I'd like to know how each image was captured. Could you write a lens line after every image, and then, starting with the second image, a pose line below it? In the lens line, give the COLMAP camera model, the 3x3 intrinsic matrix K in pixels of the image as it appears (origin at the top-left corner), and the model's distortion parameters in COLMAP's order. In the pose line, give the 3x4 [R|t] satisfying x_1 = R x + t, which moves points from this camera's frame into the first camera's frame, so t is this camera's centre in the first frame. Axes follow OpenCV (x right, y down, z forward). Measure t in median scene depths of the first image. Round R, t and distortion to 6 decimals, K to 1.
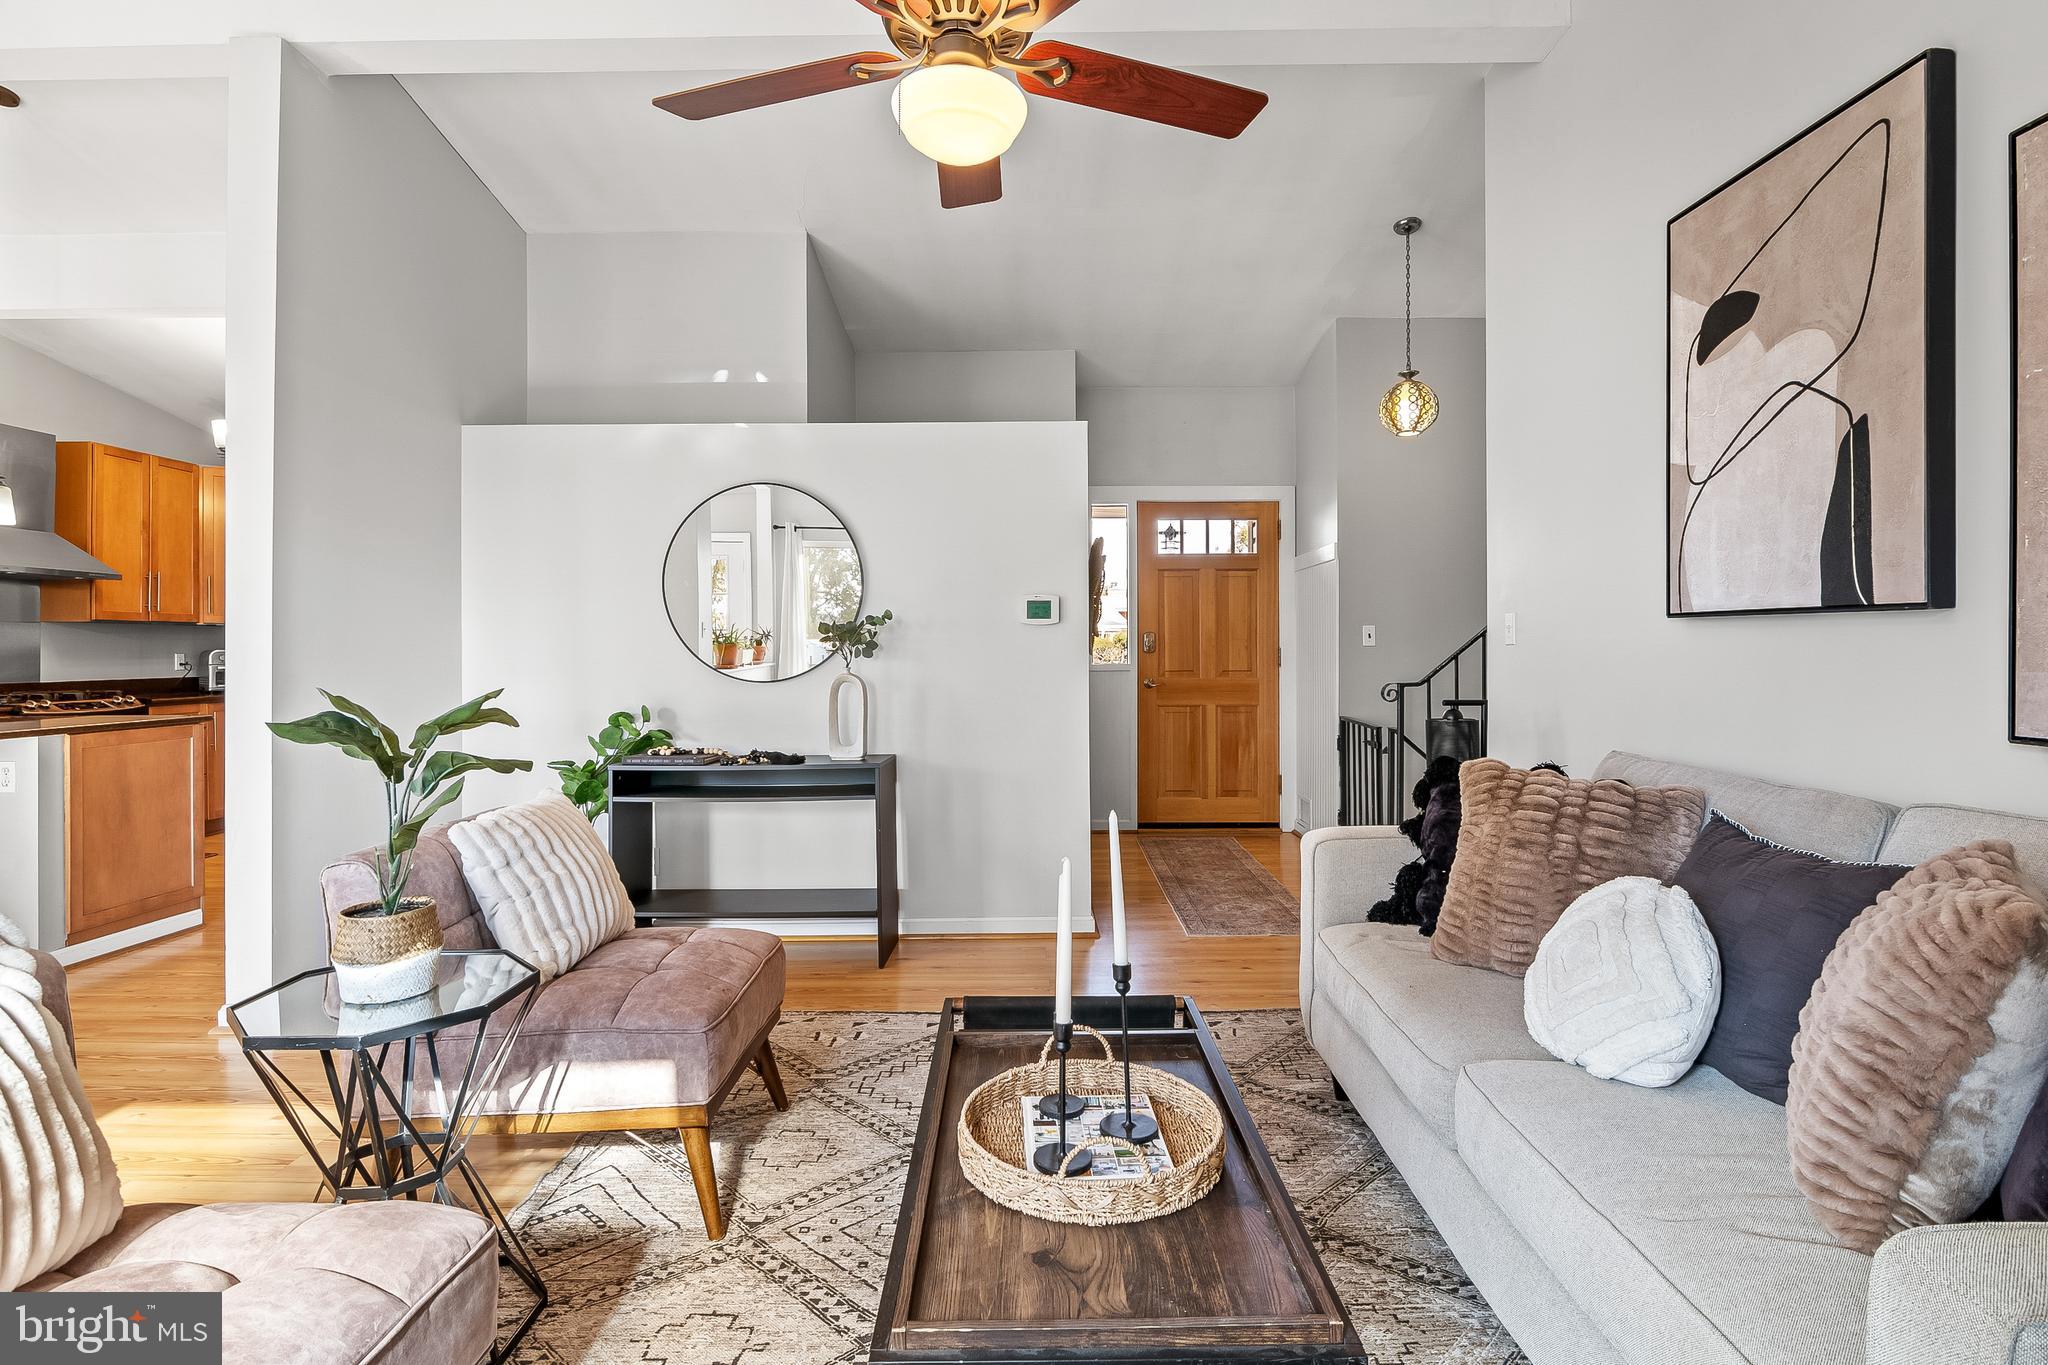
lens RADIAL K [[999.8, 0, 1051.0], [0, 999.8, 661.0], [0, 0, 1]] dist [-0.002601, -0.004394]
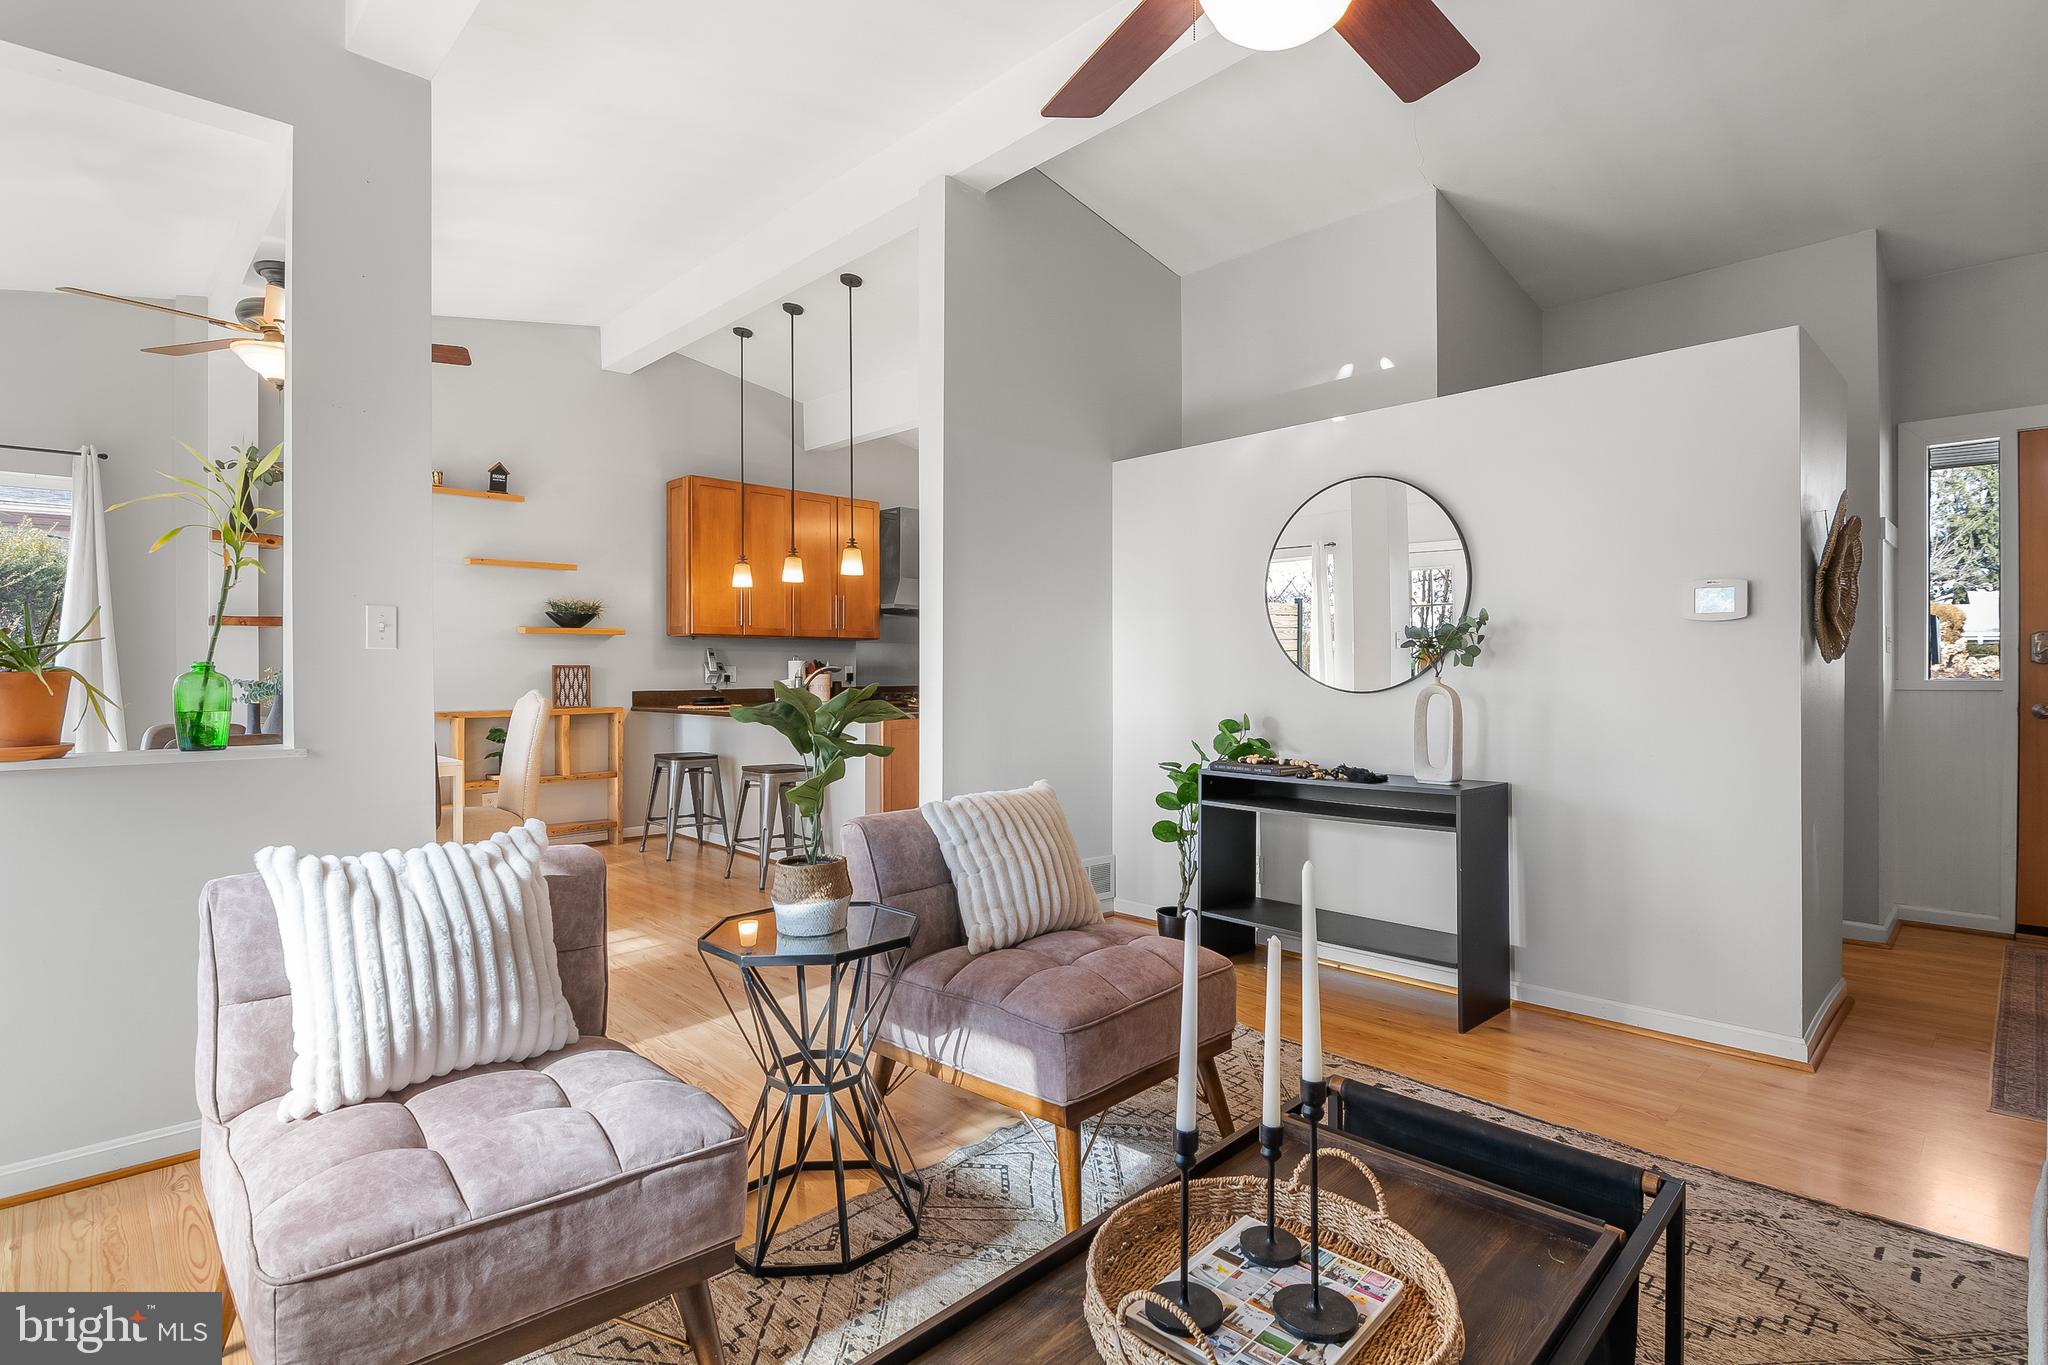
lens RADIAL K [[999.8, 0, 1025.0], [0, 999.8, 685.9], [0, 0, 1]] dist [-0.002601, -0.004394]
pose [[0.698939, 0.013410, -0.715056, 0.269949], [-0.008367, 0.999909, 0.010574, 0.012879], [0.715133, -0.001408, 0.698987, 0.227099]]
